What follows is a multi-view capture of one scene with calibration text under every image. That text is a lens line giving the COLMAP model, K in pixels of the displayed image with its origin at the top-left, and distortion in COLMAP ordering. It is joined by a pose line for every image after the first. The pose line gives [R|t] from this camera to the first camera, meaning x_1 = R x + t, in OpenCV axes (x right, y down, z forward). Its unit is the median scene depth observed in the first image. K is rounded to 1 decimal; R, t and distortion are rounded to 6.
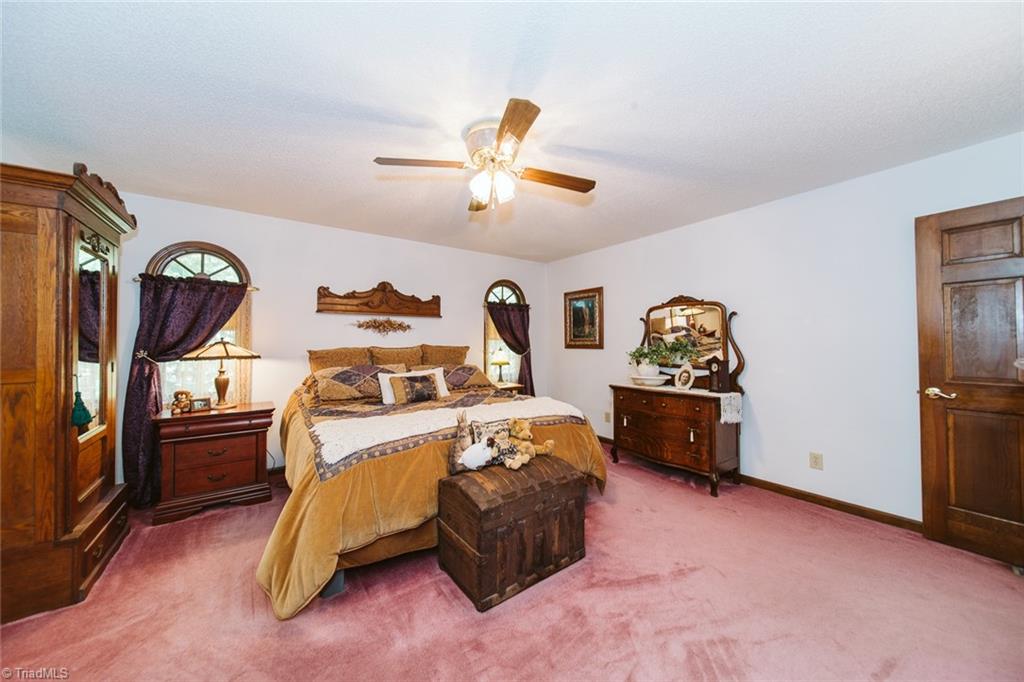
lens RADIAL K [[356.8, 0, 516.1], [0, 356.8, 338.7], [0, 0, 1]] dist [-0.000190, 0.000025]
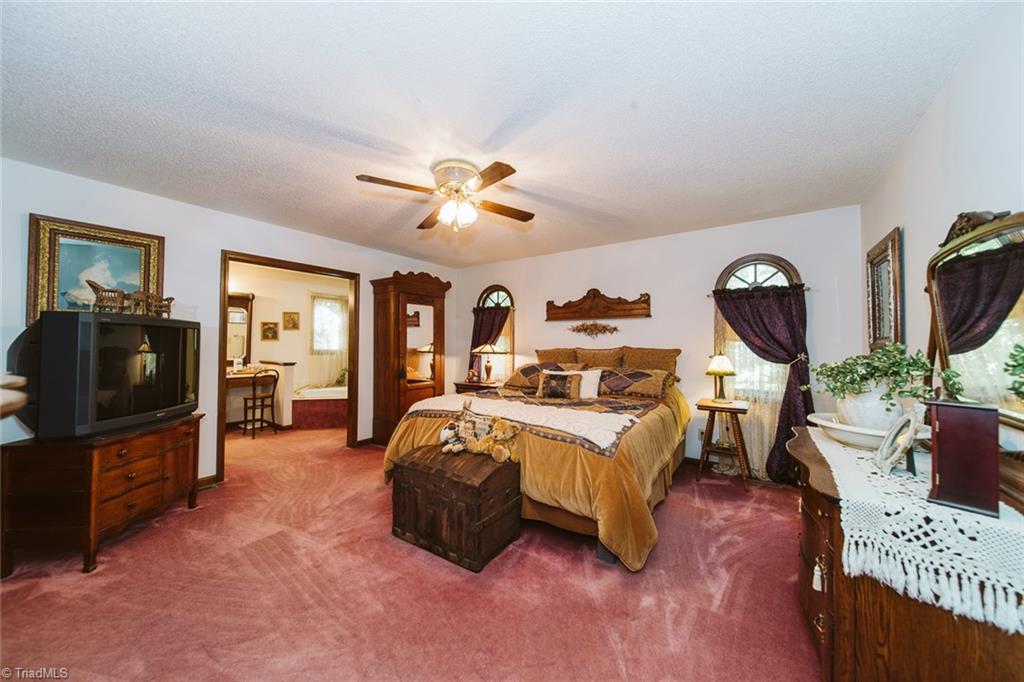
lens RADIAL K [[356.8, 0, 516.1], [0, 356.8, 338.7], [0, 0, 1]] dist [-0.000190, 0.000025]
pose [[0.327522, -0.012948, -0.944755, 0.617080], [0.005658, 0.999915, -0.011742, 0.005338], [0.944827, -0.001500, 0.327568, 0.438672]]
